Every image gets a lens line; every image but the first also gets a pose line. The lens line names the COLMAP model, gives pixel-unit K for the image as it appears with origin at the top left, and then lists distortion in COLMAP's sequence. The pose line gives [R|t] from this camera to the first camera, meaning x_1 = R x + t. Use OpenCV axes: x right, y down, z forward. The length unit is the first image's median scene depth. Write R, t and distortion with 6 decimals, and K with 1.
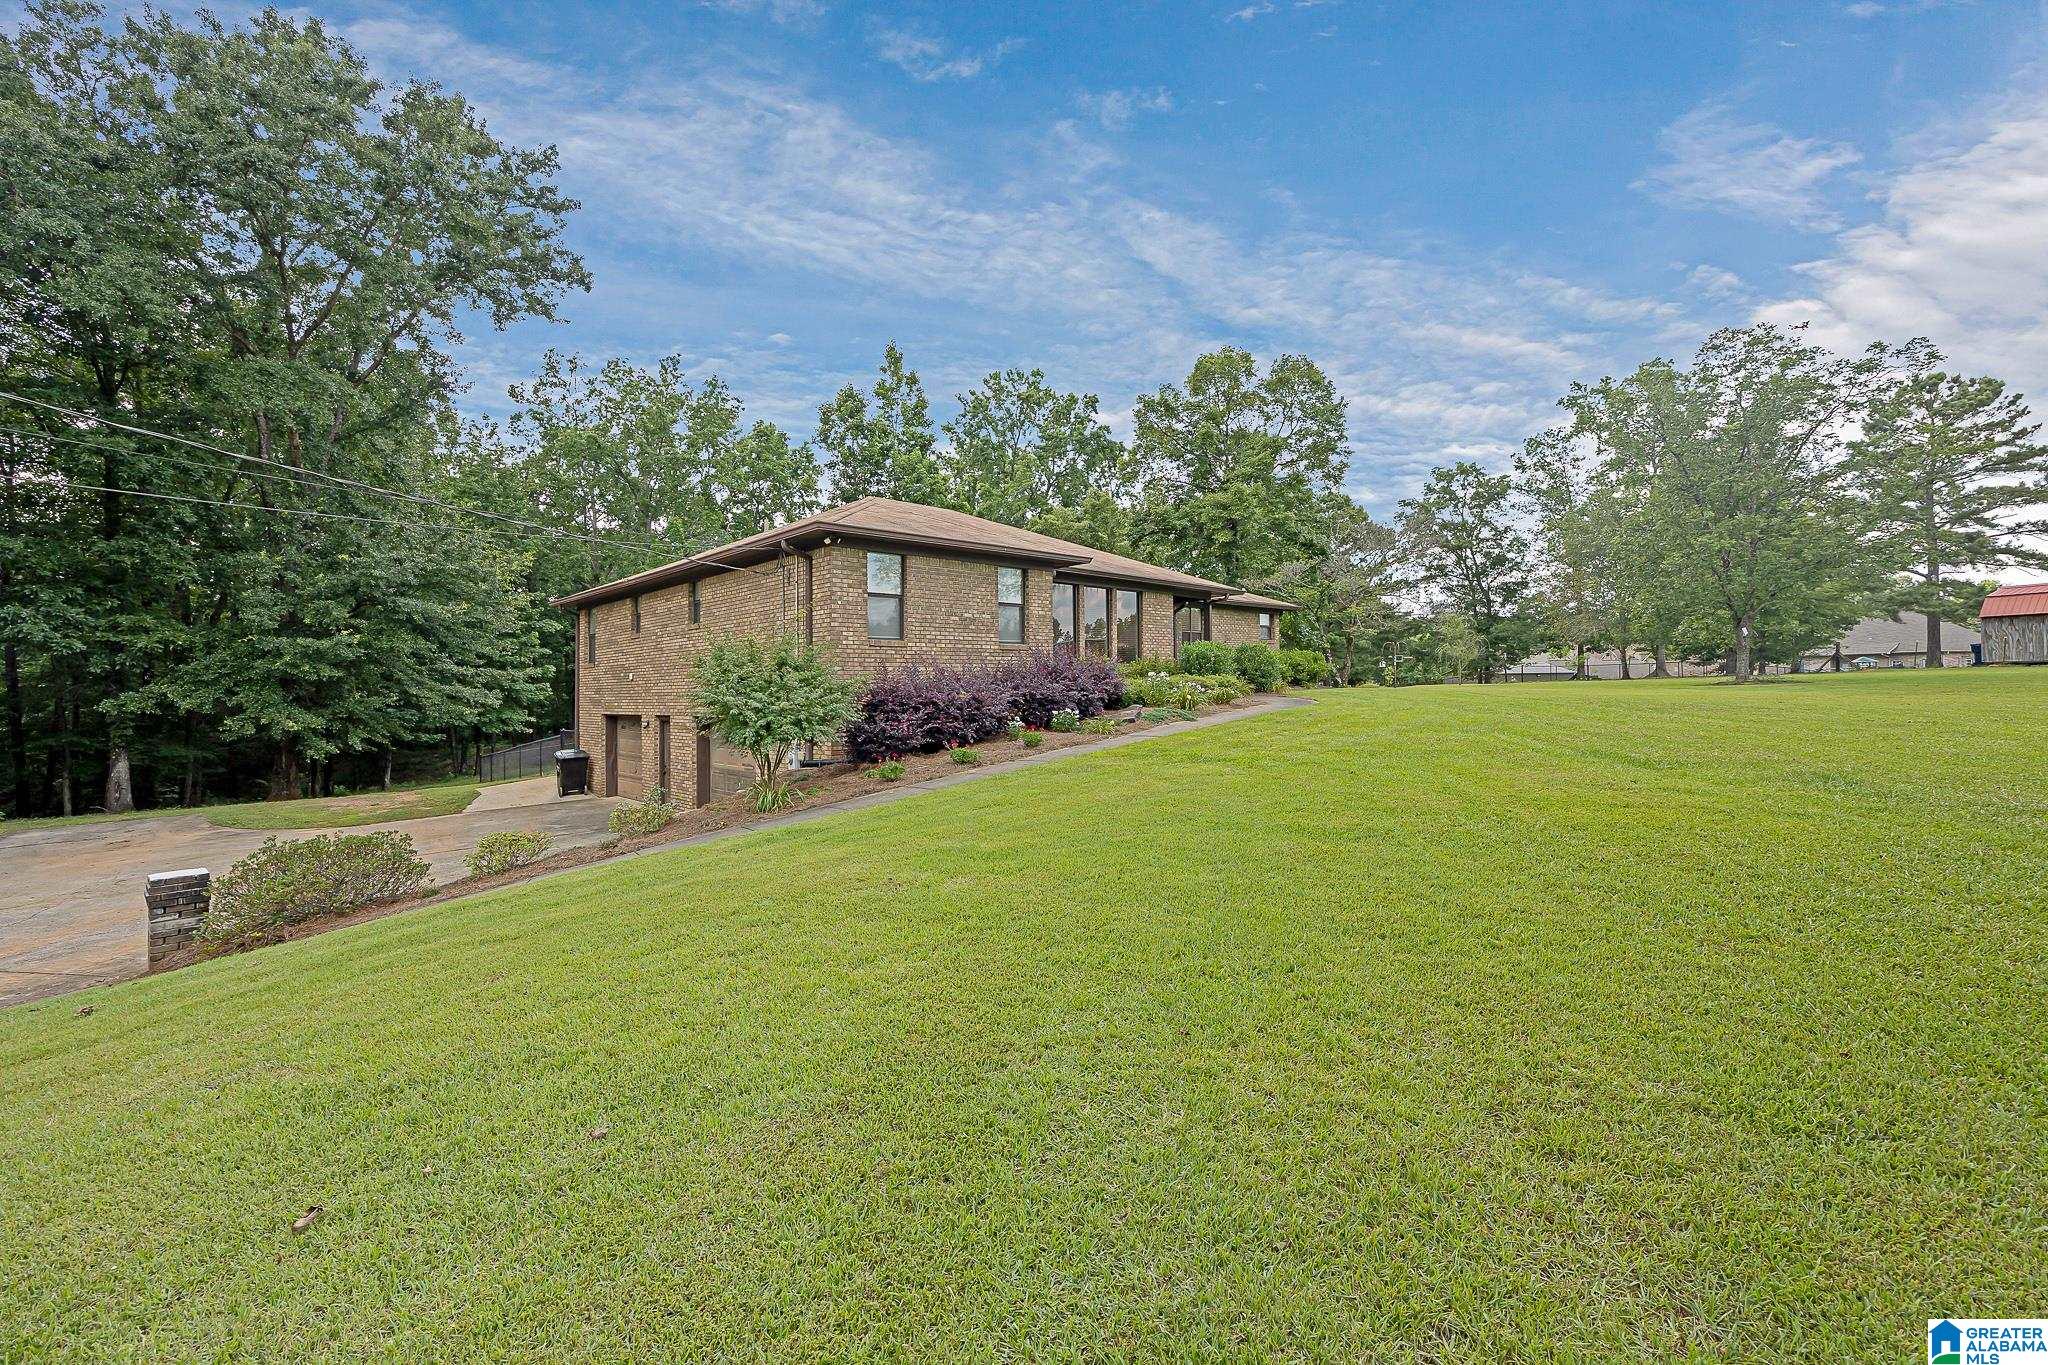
lens RADIAL K [[846.0, 0, 1024.0], [0, 846.0, 682.5], [0, 0, 1]] dist [-0.000042, -0.000014]
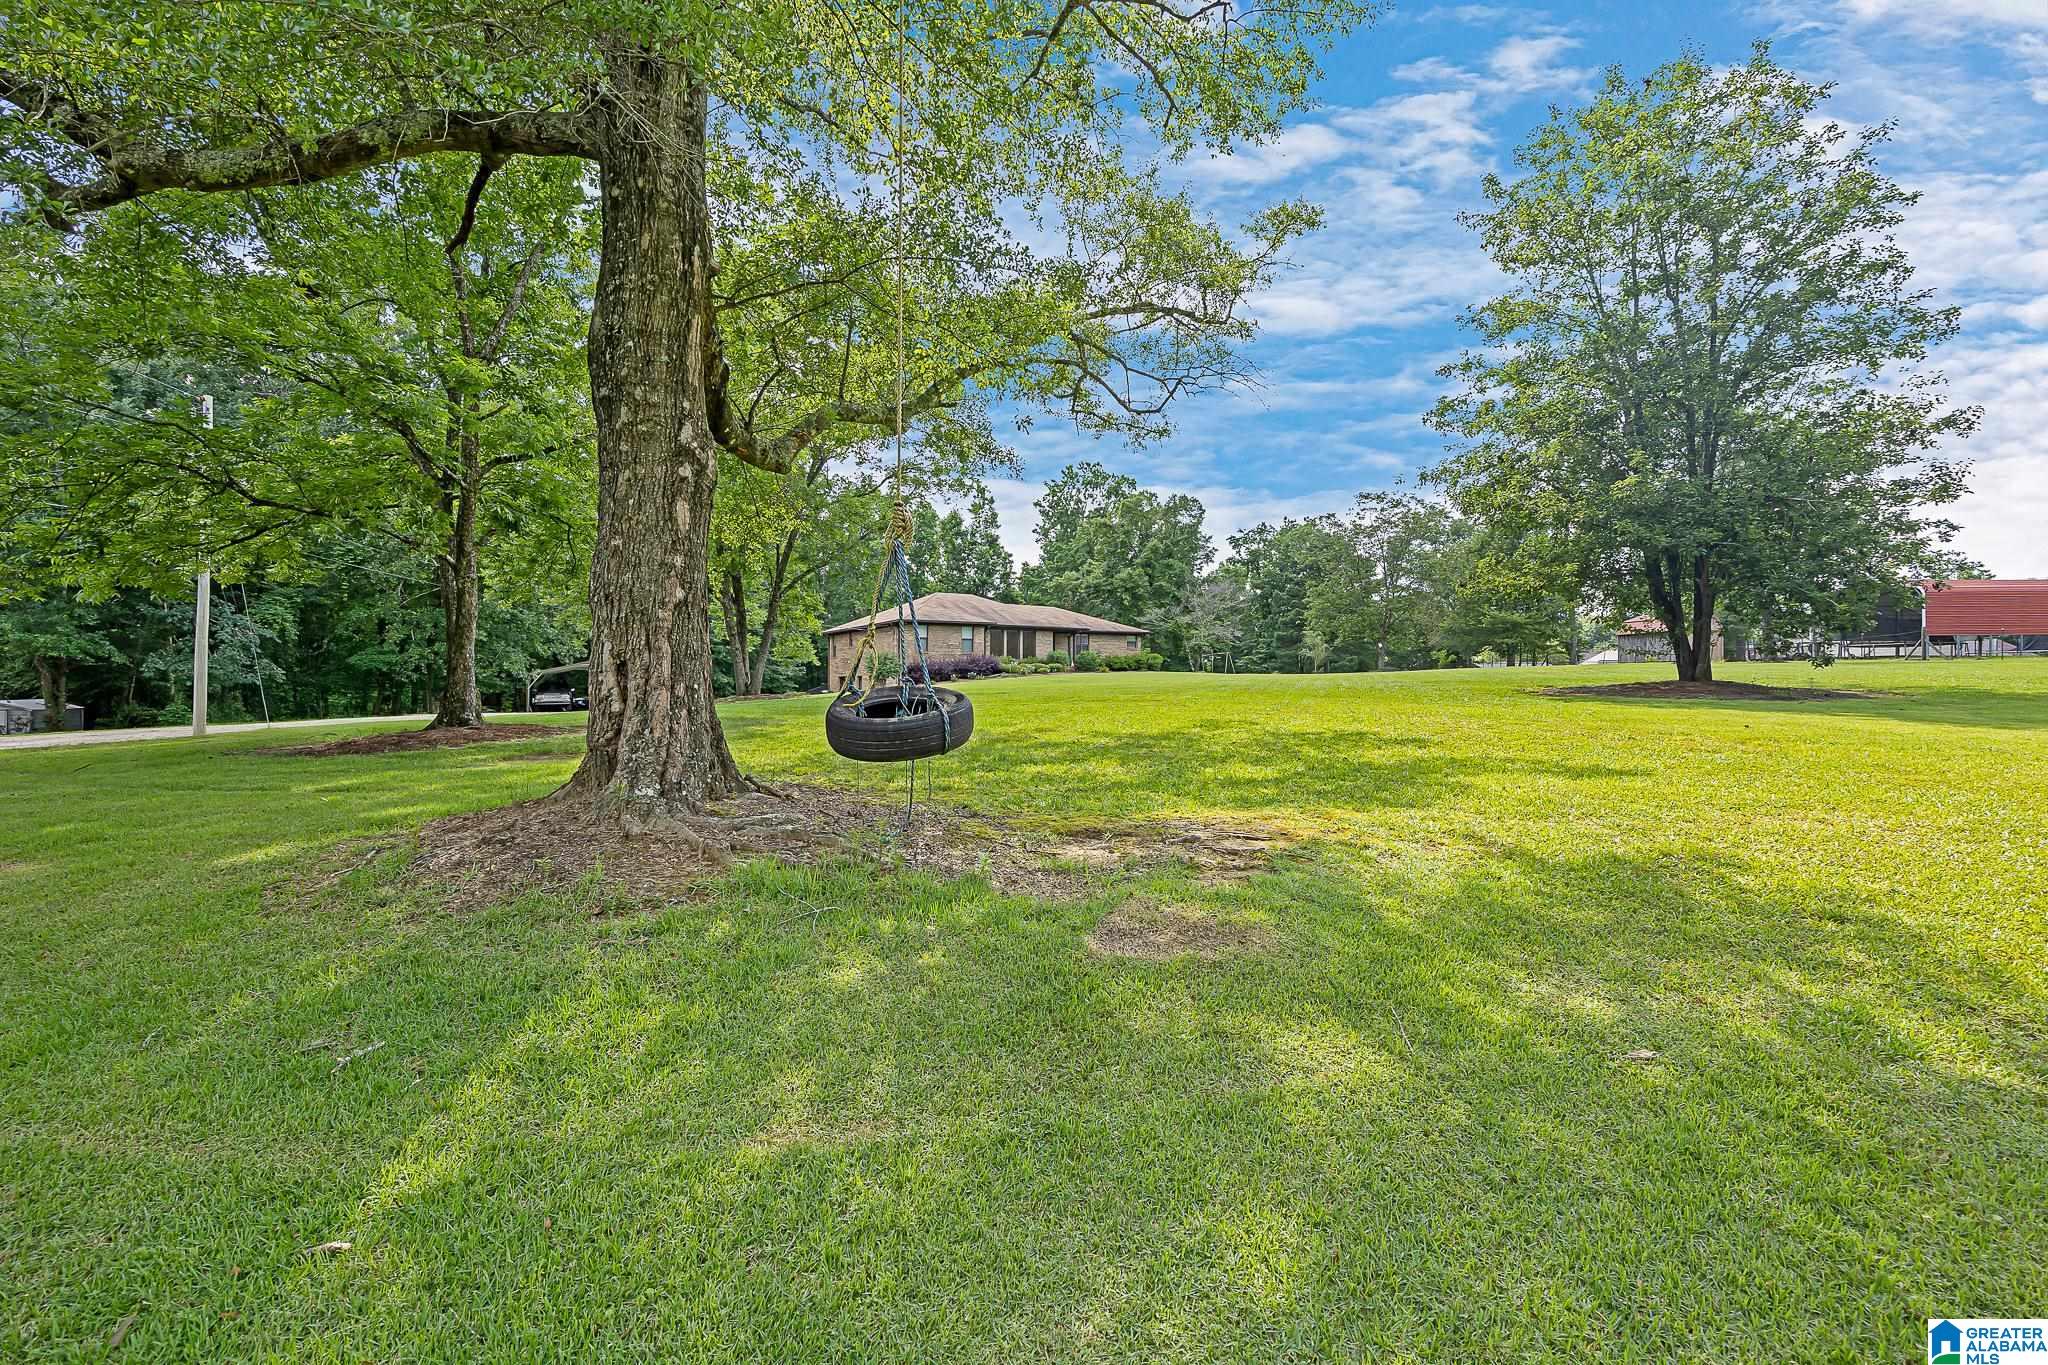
lens RADIAL K [[846.0, 0, 1024.0], [0, 846.0, 682.5], [0, 0, 1]] dist [-0.000042, -0.000014]
pose [[0.973324, 0.014817, -0.228957, 0.370212], [-0.010491, 0.999743, 0.020100, -0.001140], [0.229196, -0.017162, 0.973229, -0.792727]]
